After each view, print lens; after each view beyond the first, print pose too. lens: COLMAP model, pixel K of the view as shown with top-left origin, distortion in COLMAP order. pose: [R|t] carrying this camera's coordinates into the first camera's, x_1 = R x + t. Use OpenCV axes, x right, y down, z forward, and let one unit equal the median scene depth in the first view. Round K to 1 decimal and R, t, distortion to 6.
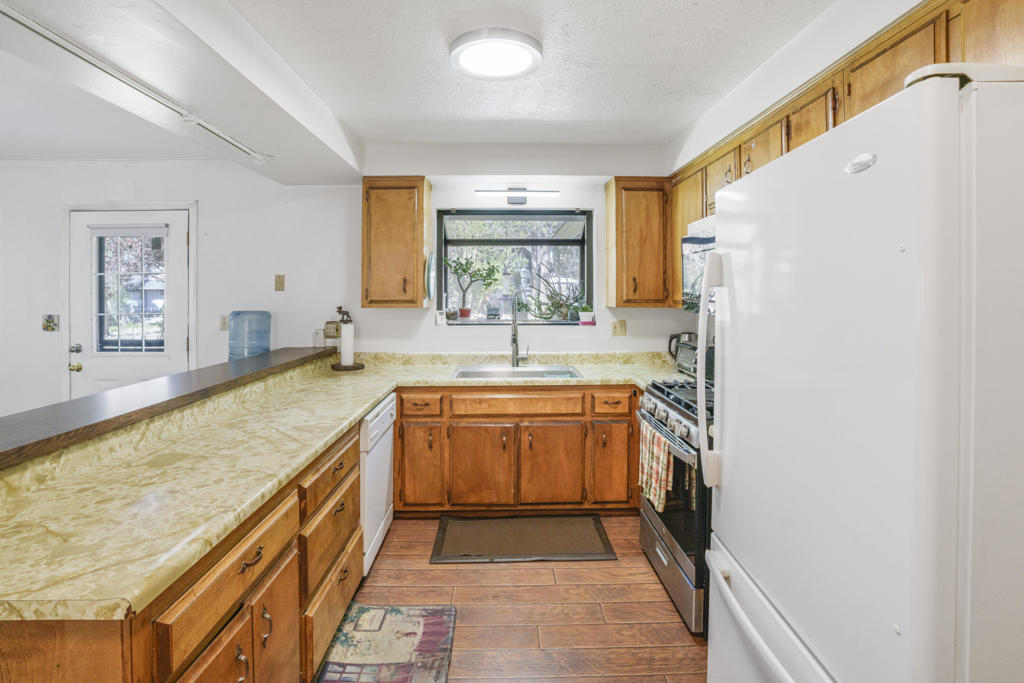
lens RADIAL K [[494.0, 0, 517.2], [0, 494.0, 294.8], [0, 0, 1]] dist [-0.060723, 0.016267]
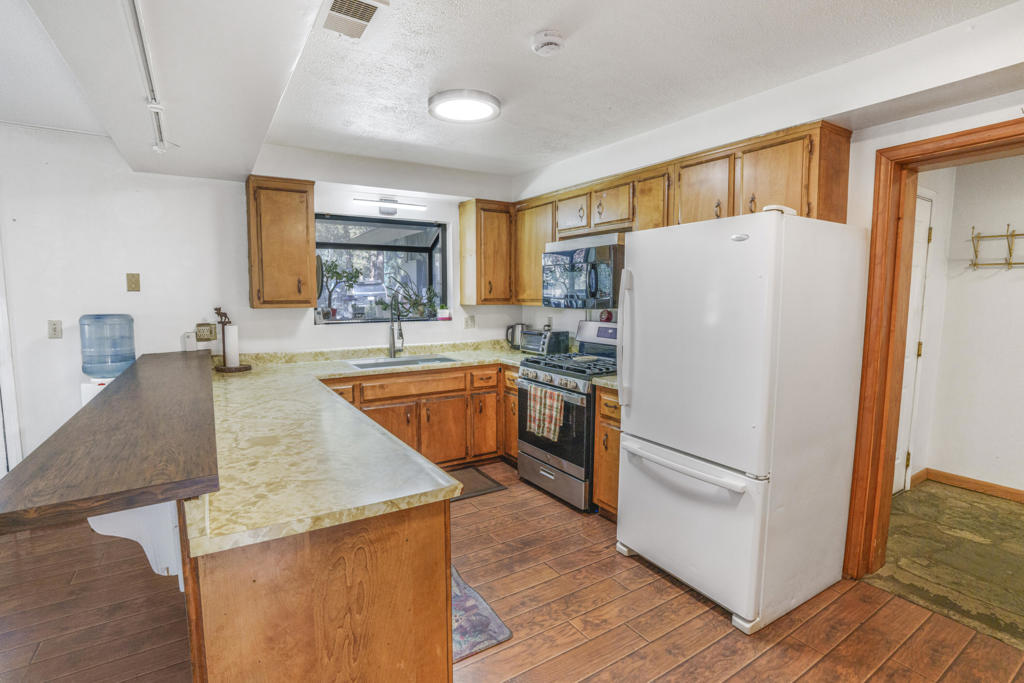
lens RADIAL K [[481.9, 0, 512.0], [0, 481.9, 341.5], [0, 0, 1]] dist [-0.042156, 0.000234]
pose [[0.861545, -0.047905, 0.505415, -0.387034], [-0.000189, 0.995508, 0.094680, 0.001843], [-0.507680, -0.081667, 0.857666, -0.120848]]
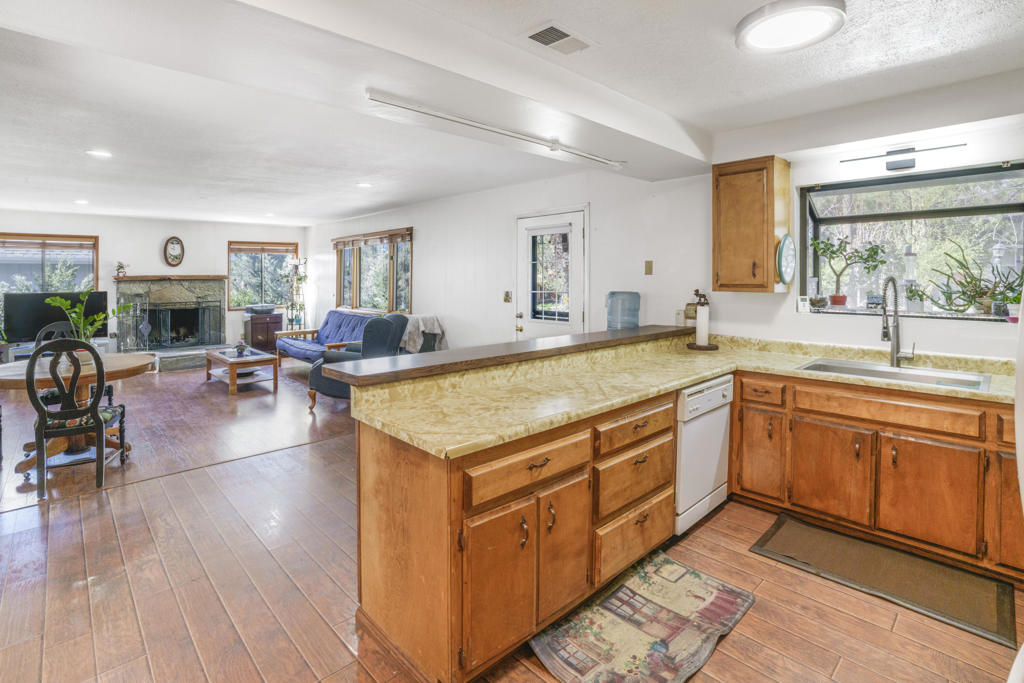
lens RADIAL K [[495.5, 0, 512.5], [0, 495.5, 276.7], [0, 0, 1]] dist [-0.067787, 0.019098]
pose [[0.668157, 0.002381, -0.744017, 0.189059], [-0.005820, 0.999981, -0.002027, 0.000297], [0.743998, 0.005685, 0.668158, -0.013488]]
